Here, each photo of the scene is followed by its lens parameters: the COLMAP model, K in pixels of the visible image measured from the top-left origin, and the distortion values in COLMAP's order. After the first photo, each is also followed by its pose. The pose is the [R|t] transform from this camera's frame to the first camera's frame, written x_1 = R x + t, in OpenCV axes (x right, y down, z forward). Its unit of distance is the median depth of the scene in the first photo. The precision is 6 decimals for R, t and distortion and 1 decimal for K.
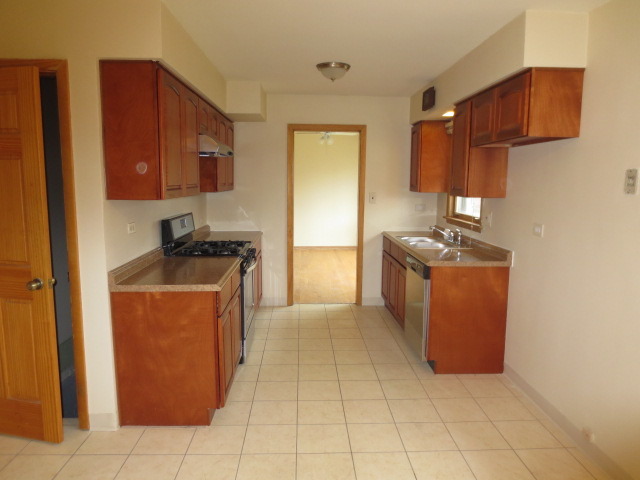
lens RADIAL K [[455.1, 0, 314.7], [0, 455.1, 238.9], [0, 0, 1]] dist [-0.022218, 0.004669]
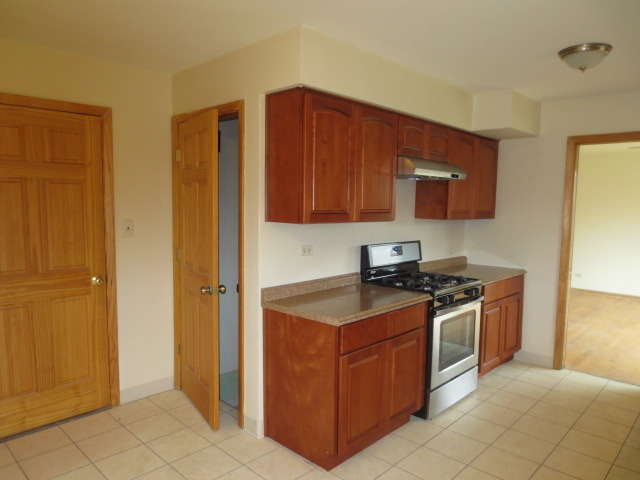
lens RADIAL K [[455.1, 0, 317.7], [0, 455.1, 242.4], [0, 0, 1]] dist [-0.022218, 0.004669]
pose [[0.701799, 0.065903, -0.709320, 0.297548], [-0.102722, 0.994667, -0.009219, -0.030093], [0.704930, 0.079333, 0.704826, 0.241962]]
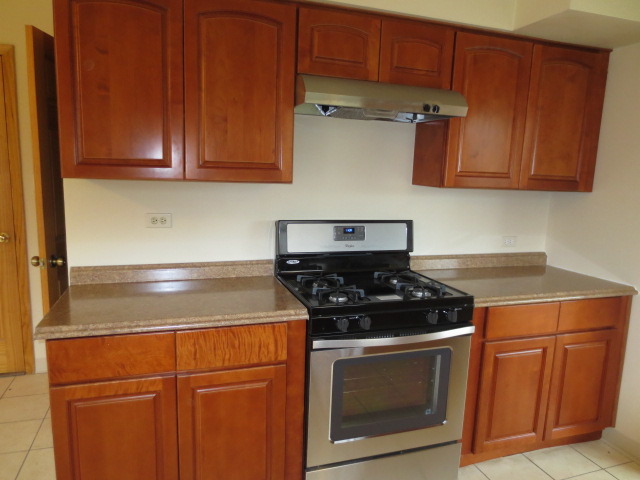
lens RADIAL K [[455.1, 0, 320.8], [0, 455.1, 234.3], [0, 0, 1]] dist [-0.022218, 0.004669]
pose [[0.312990, 0.162882, -0.935685, 0.293969], [-0.158963, 0.980271, 0.117470, -0.110404], [0.936359, 0.111972, 0.332707, 0.857819]]
